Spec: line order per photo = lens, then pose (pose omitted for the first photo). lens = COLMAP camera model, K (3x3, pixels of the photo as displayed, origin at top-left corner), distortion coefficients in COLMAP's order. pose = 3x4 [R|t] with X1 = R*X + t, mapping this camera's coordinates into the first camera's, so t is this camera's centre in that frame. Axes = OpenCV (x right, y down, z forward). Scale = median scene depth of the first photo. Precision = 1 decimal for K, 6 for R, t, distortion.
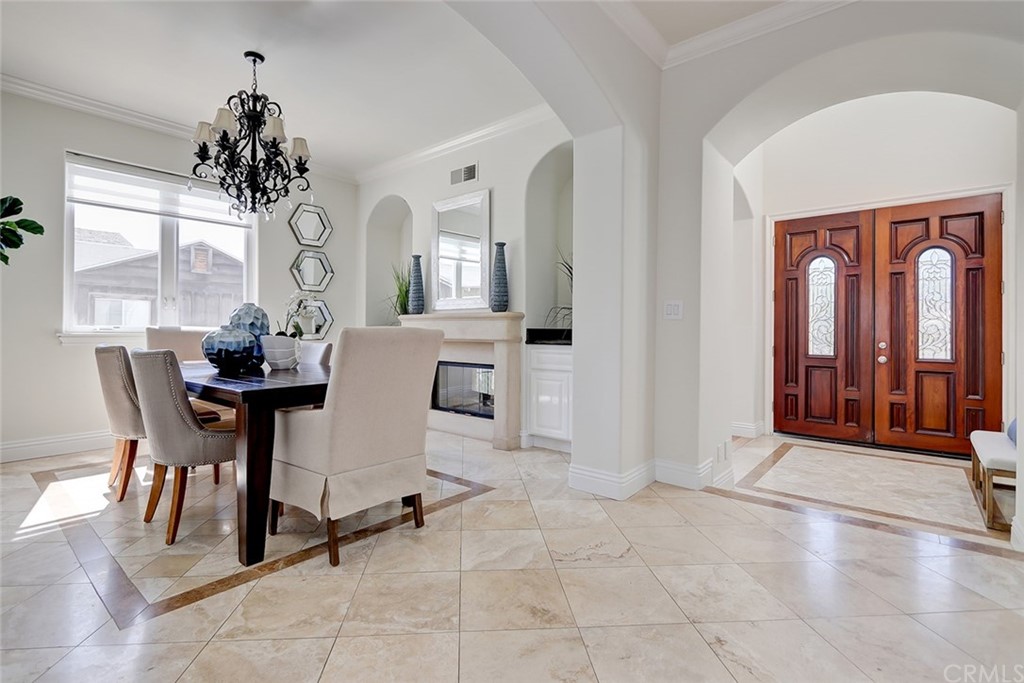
lens RADIAL K [[471.4, 0, 495.6], [0, 471.4, 327.9], [0, 0, 1]] dist [-0.002090, -0.002683]
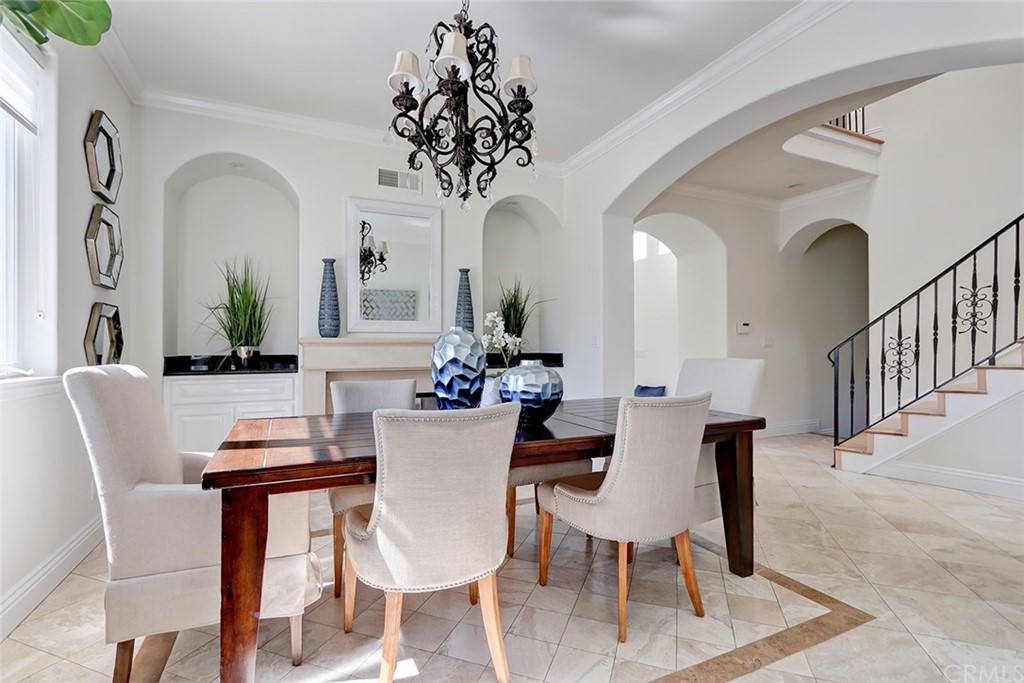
lens RADIAL K [[471.4, 0, 485.5], [0, 471.4, 335.4], [0, 0, 1]] dist [-0.002090, -0.002683]
pose [[0.443831, 0.010898, 0.896044, -1.794280], [0.010787, 0.999789, -0.017502, -0.054241], [-0.896045, 0.017434, 0.443620, 1.040817]]
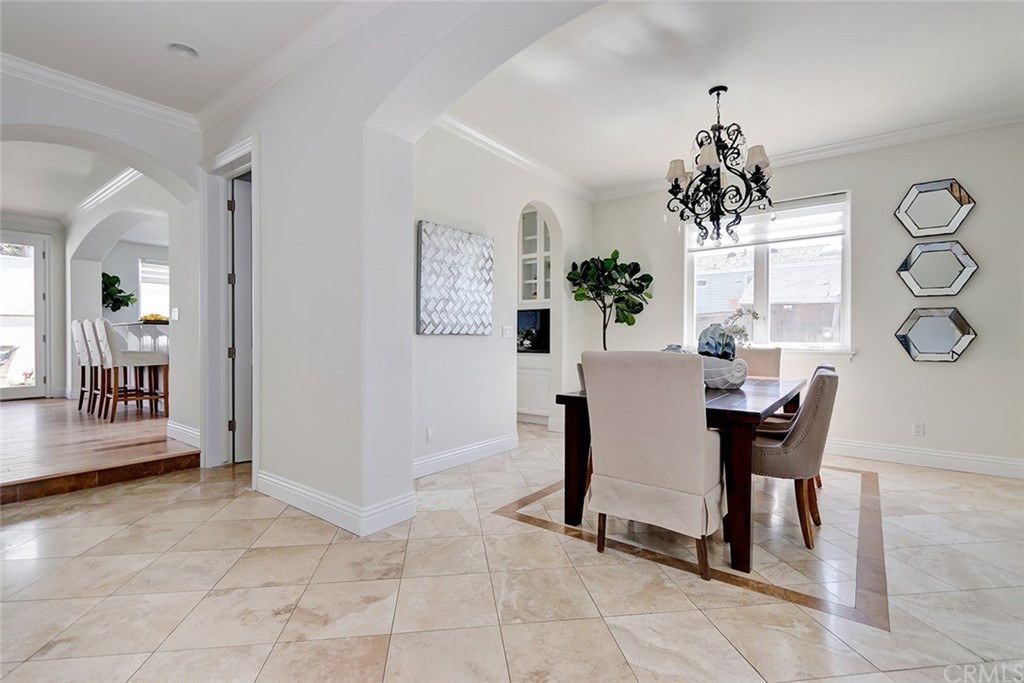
lens RADIAL K [[471.4, 0, 512.0], [0, 471.4, 340.8], [0, 0, 1]] dist [-0.002090, -0.002683]
pose [[0.065589, 0.000998, -0.997846, 0.802924], [-0.000508, 0.999999, 0.000966, -0.022805], [0.997847, 0.000444, 0.065590, 0.739134]]
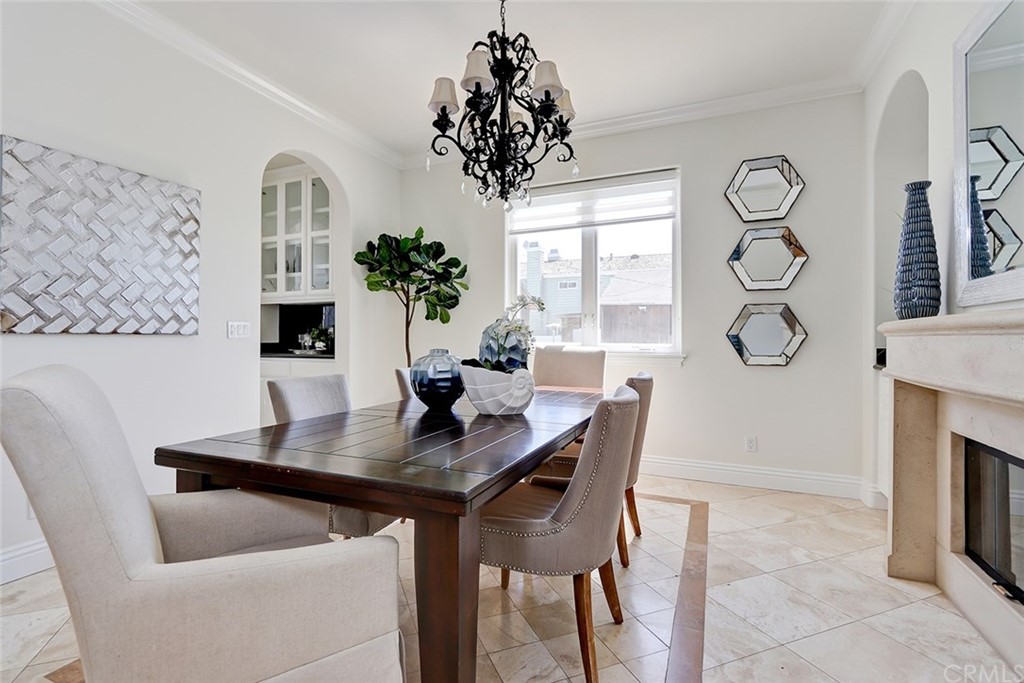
lens RADIAL K [[471.4, 0, 505.3], [0, 471.4, 336.1], [0, 0, 1]] dist [-0.002090, -0.002683]
pose [[0.291045, -0.010189, -0.956655, 0.315283], [0.002400, 0.999948, -0.009920, -0.026737], [0.956706, 0.000591, 0.291054, 1.231859]]
